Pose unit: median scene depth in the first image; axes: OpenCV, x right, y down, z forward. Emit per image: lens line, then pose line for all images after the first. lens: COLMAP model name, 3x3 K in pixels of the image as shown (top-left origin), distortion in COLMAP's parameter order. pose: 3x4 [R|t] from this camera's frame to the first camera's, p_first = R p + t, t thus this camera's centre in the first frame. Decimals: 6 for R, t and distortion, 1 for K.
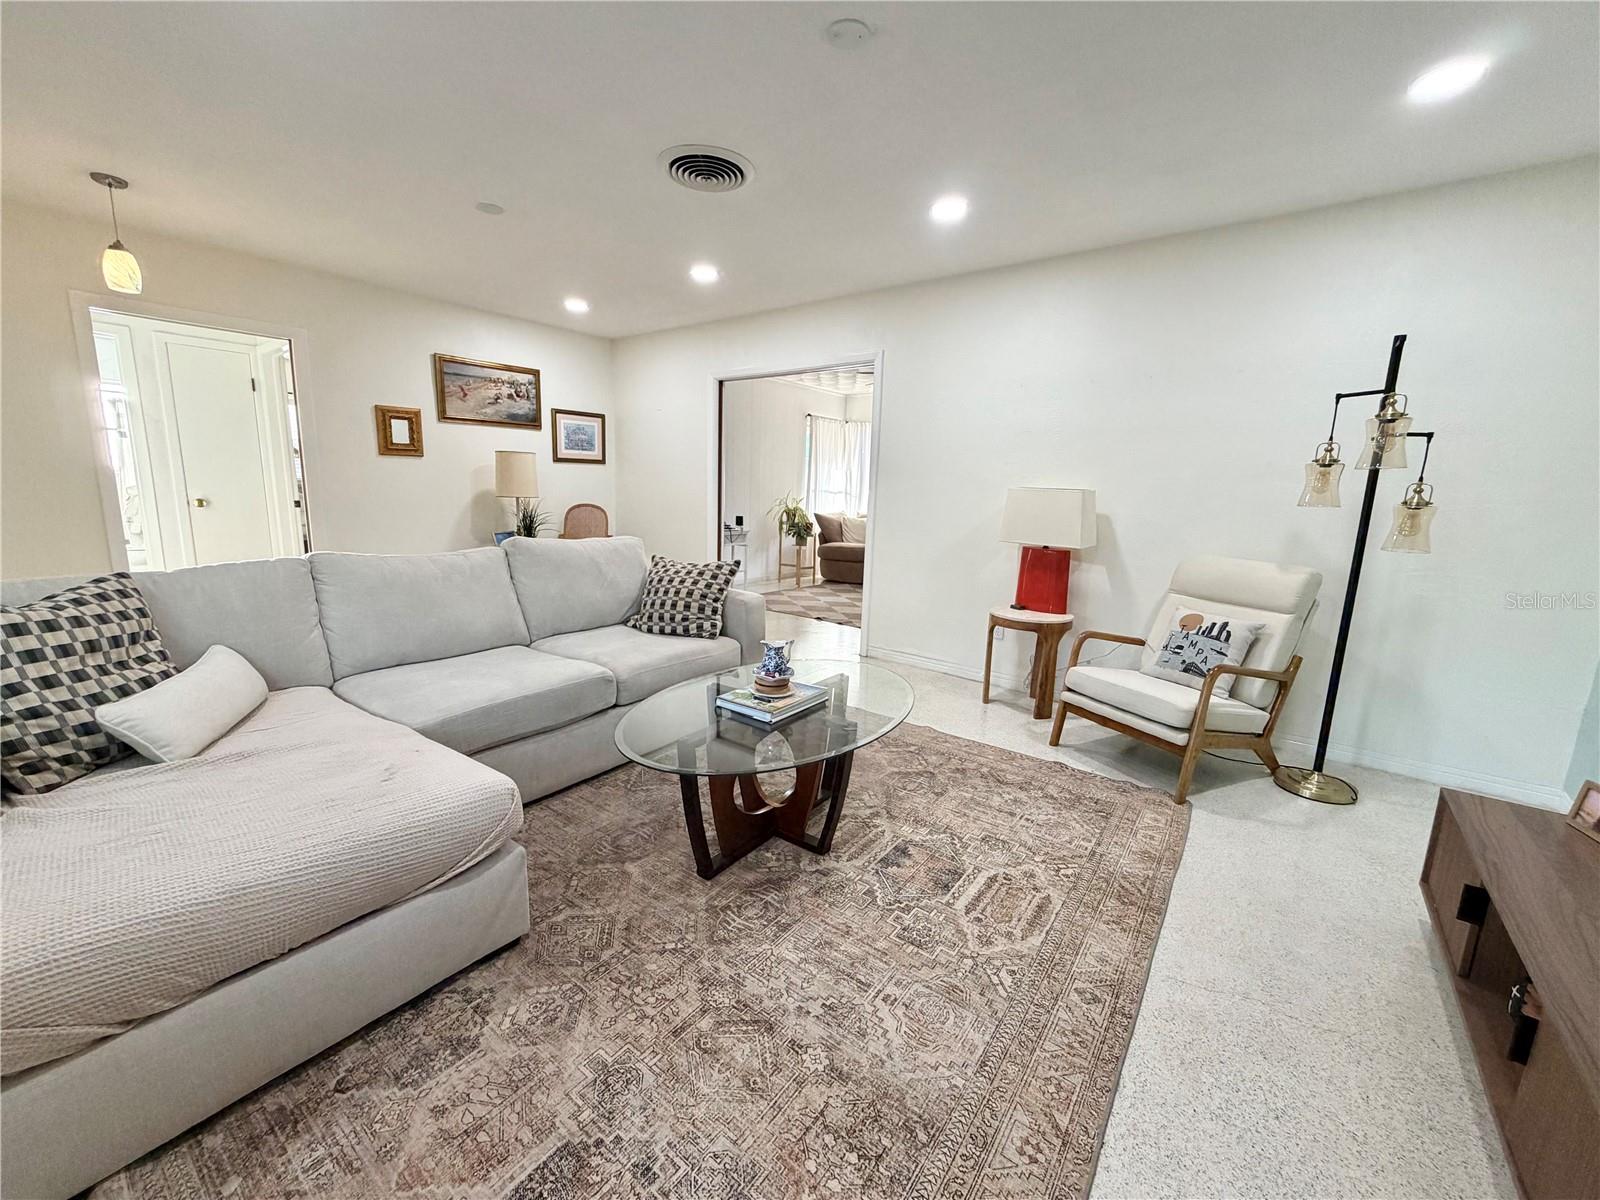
lens RADIAL K [[636.8, 0, 801.1], [0, 636.8, 603.1], [0, 0, 1]] dist [0.000538, -0.000489]
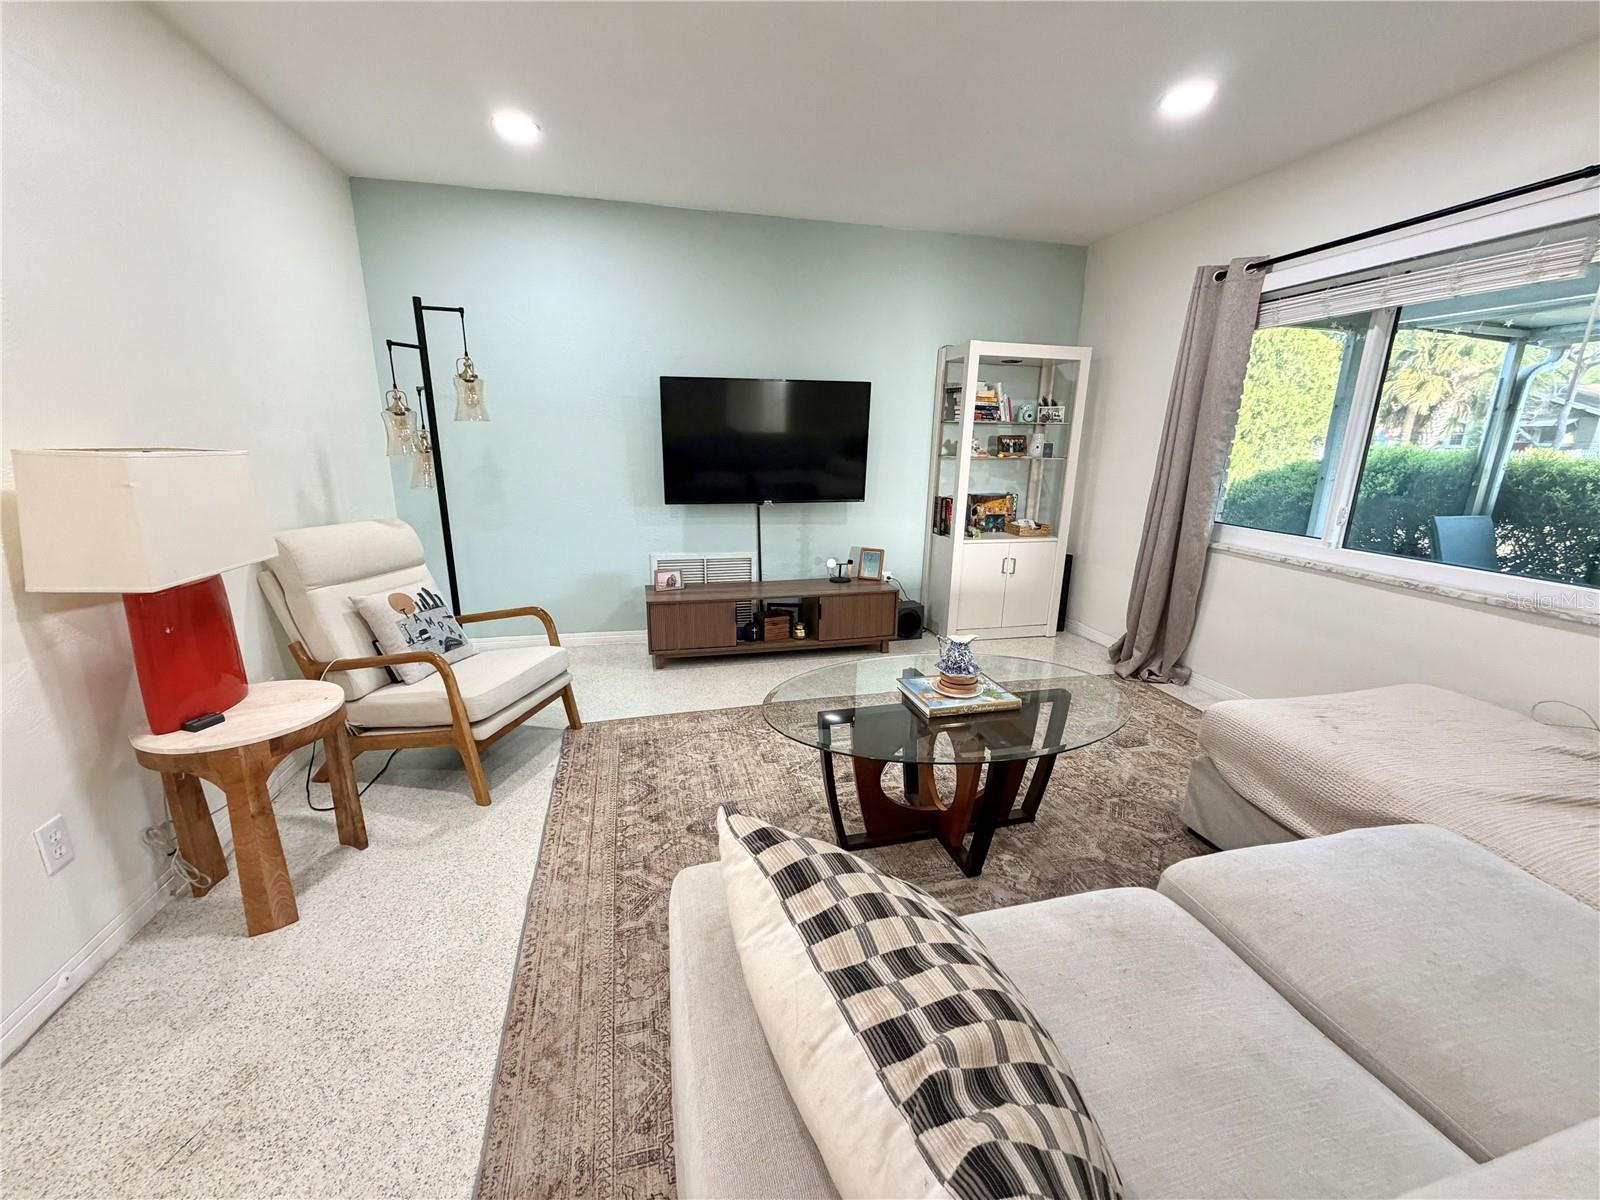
lens RADIAL K [[636.8, 0, 800.5], [0, 636.8, 602.1], [0, 0, 1]] dist [0.000538, -0.000489]
pose [[-0.785726, -0.188301, 0.589218, -0.311104], [0.077155, 0.915269, 0.395387, -0.284556], [-0.613744, 0.356127, -0.704622, 1.385687]]
